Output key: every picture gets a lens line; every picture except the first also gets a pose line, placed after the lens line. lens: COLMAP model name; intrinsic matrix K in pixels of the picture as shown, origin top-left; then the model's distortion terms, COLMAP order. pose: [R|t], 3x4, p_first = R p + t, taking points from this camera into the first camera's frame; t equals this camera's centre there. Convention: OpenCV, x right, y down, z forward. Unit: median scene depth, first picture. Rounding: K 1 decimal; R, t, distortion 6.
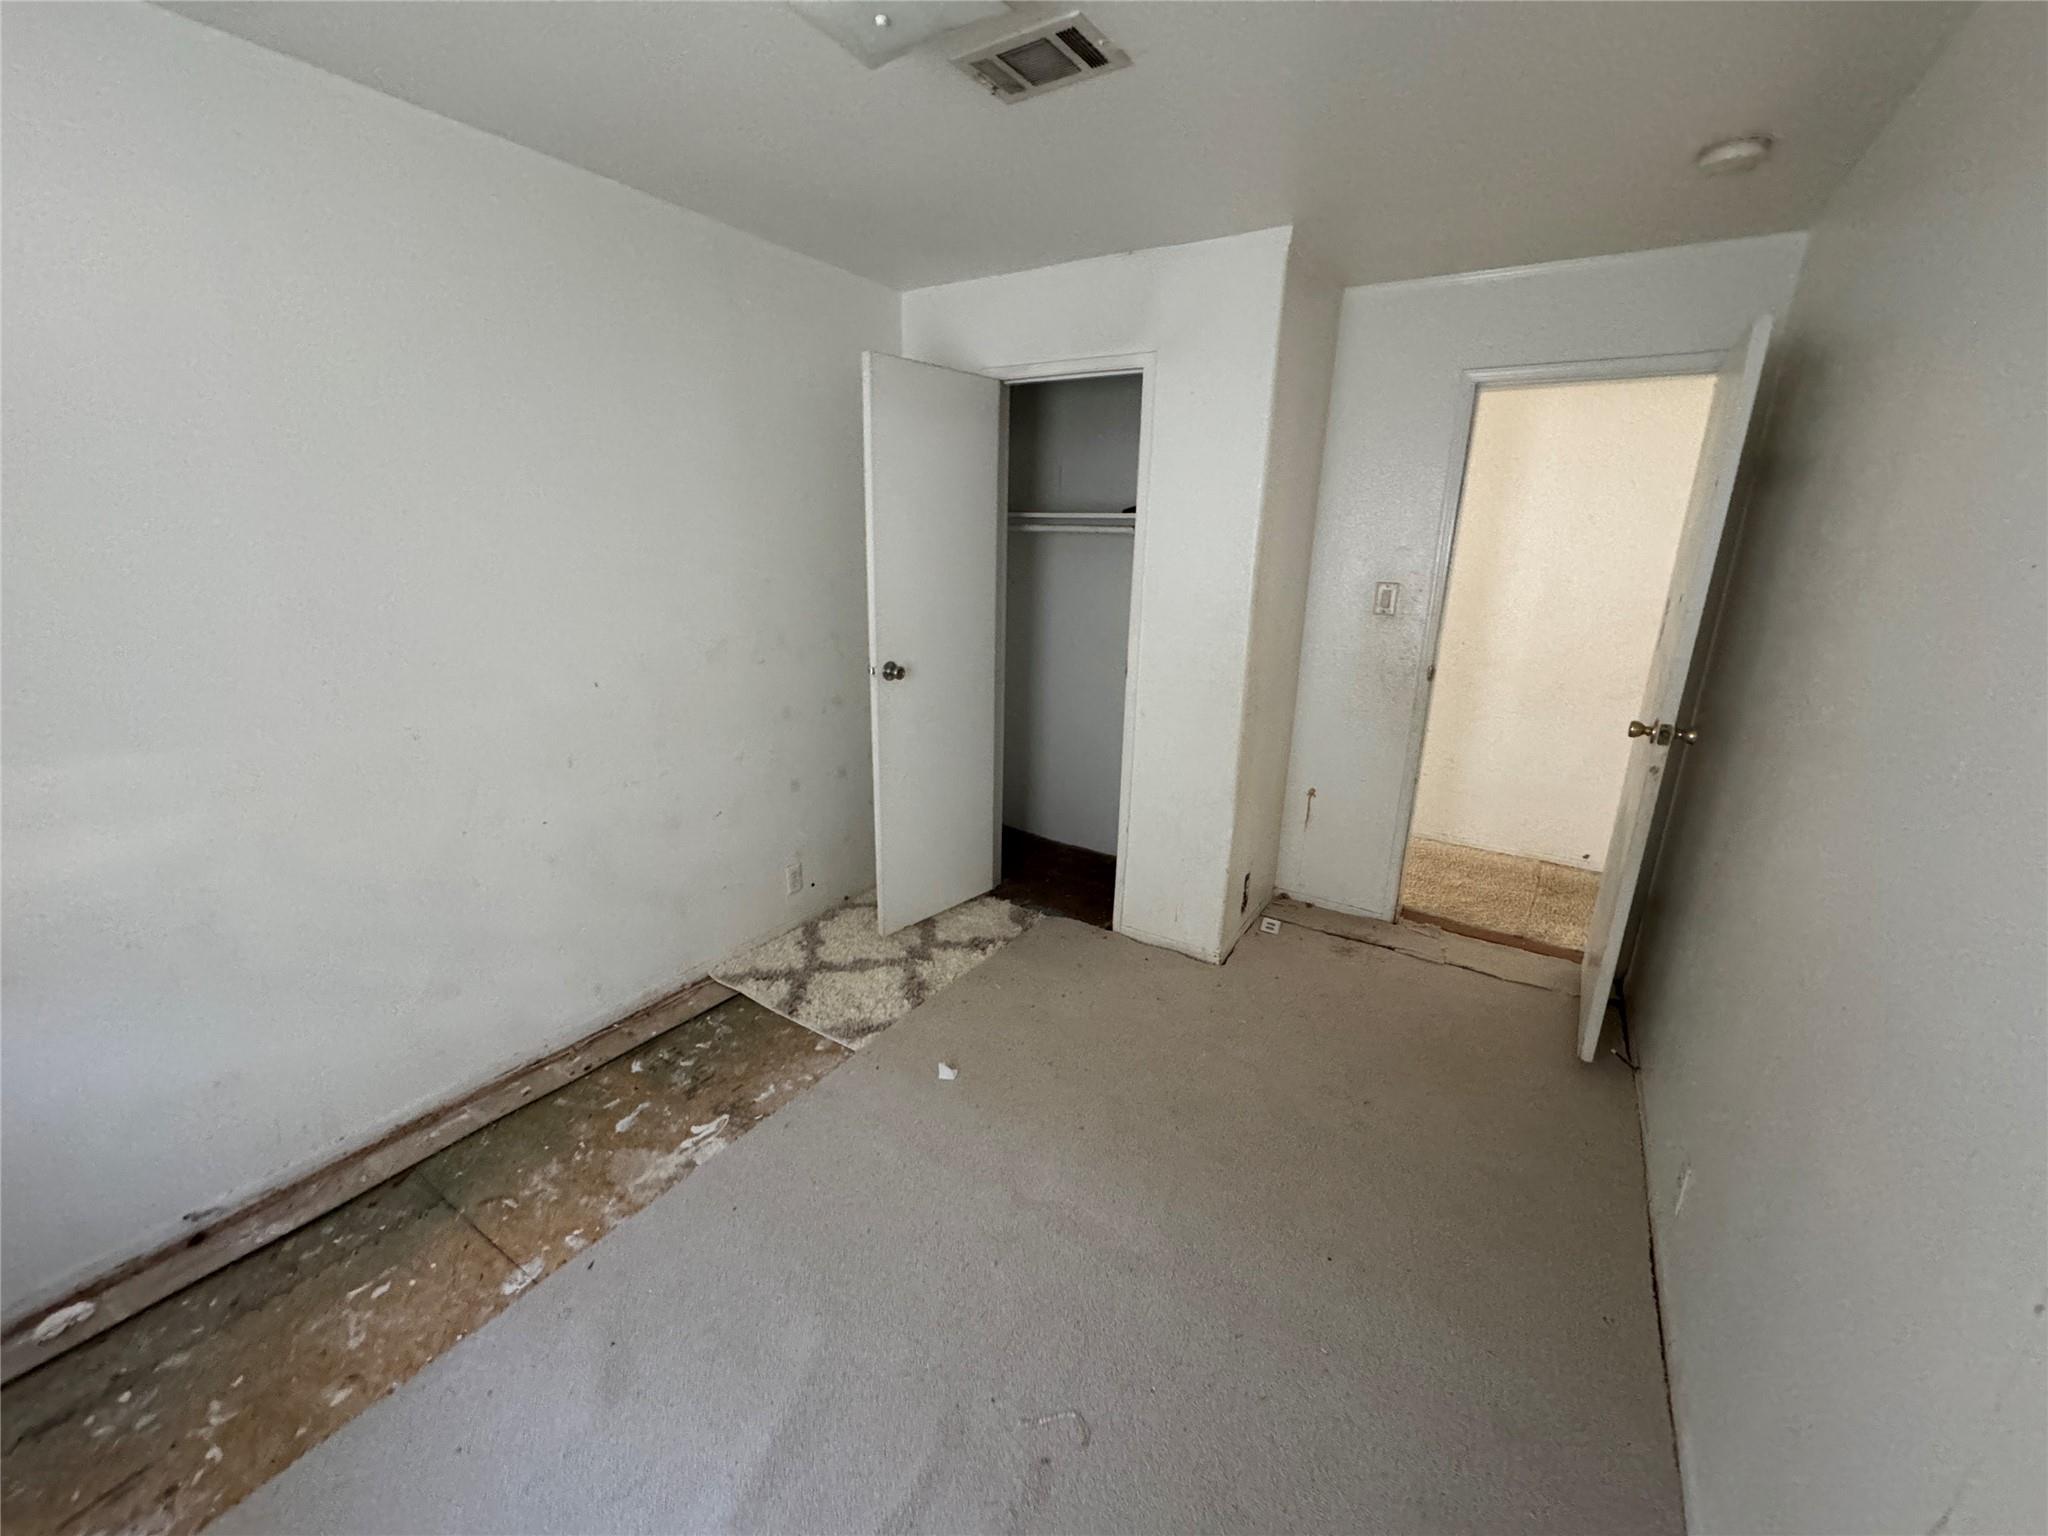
lens RADIAL K [[819.5, 0, 1027.7], [0, 819.5, 764.3], [0, 0, 1]] dist [-0.003260, 0.000172]
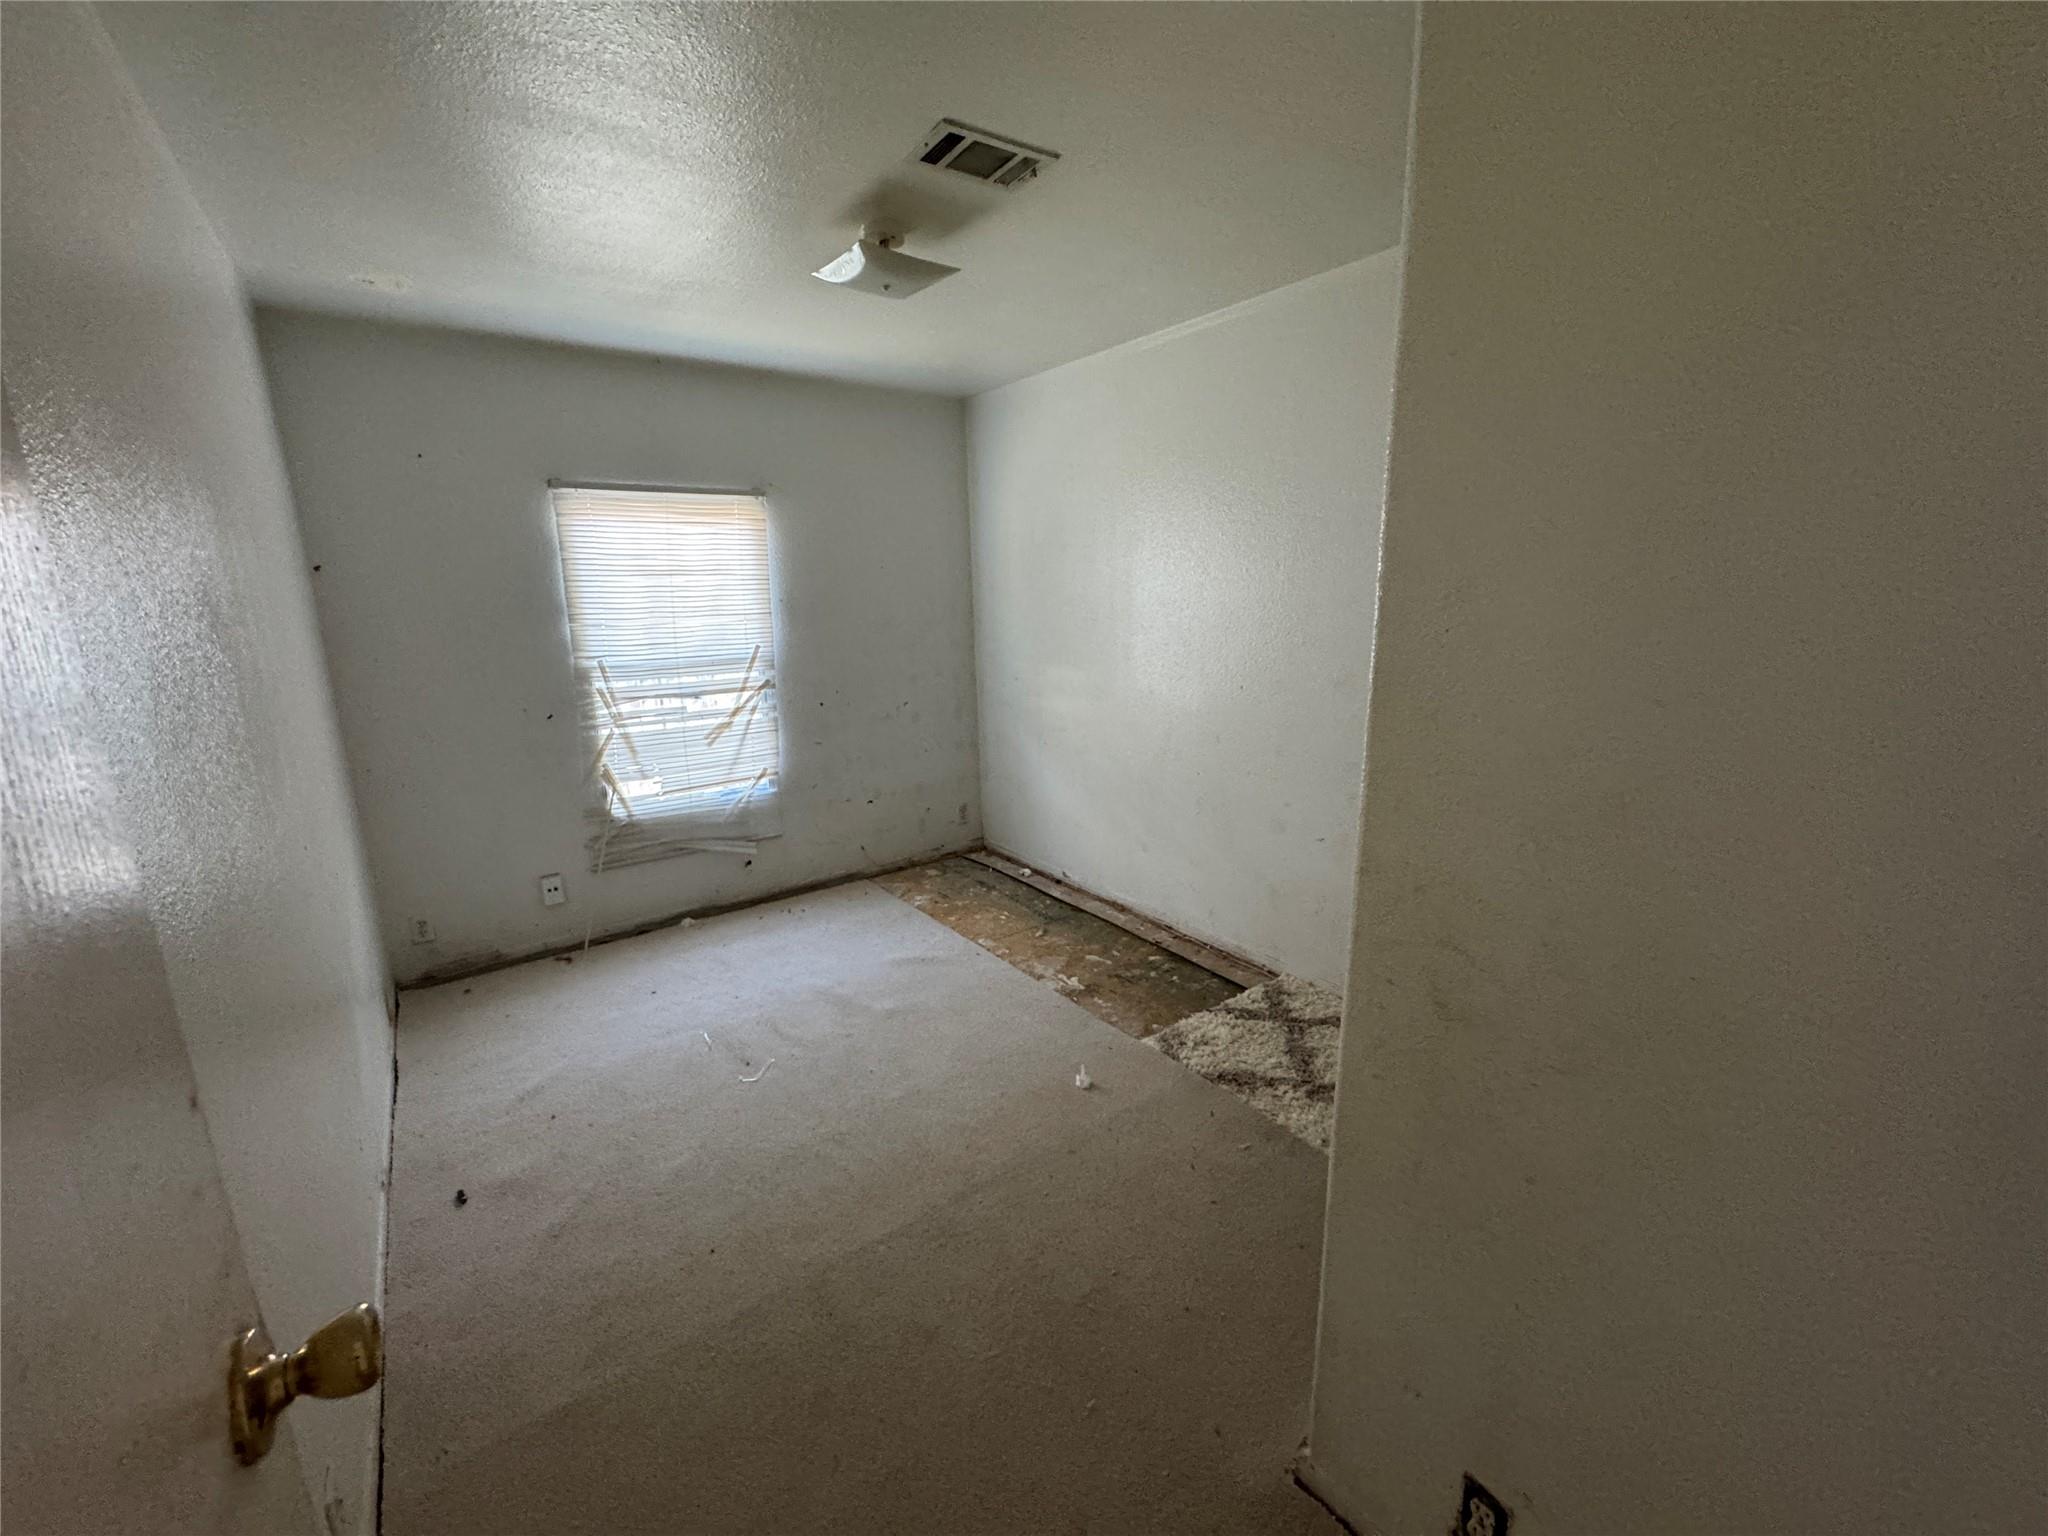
lens RADIAL K [[819.5, 0, 1028.2], [0, 819.5, 769.9], [0, 0, 1]] dist [-0.003260, 0.000172]
pose [[-0.358545, 0.196652, -0.912564, 0.884405], [-0.240144, 0.925231, 0.293734, -0.308317], [0.902096, 0.324463, -0.284512, 1.220291]]
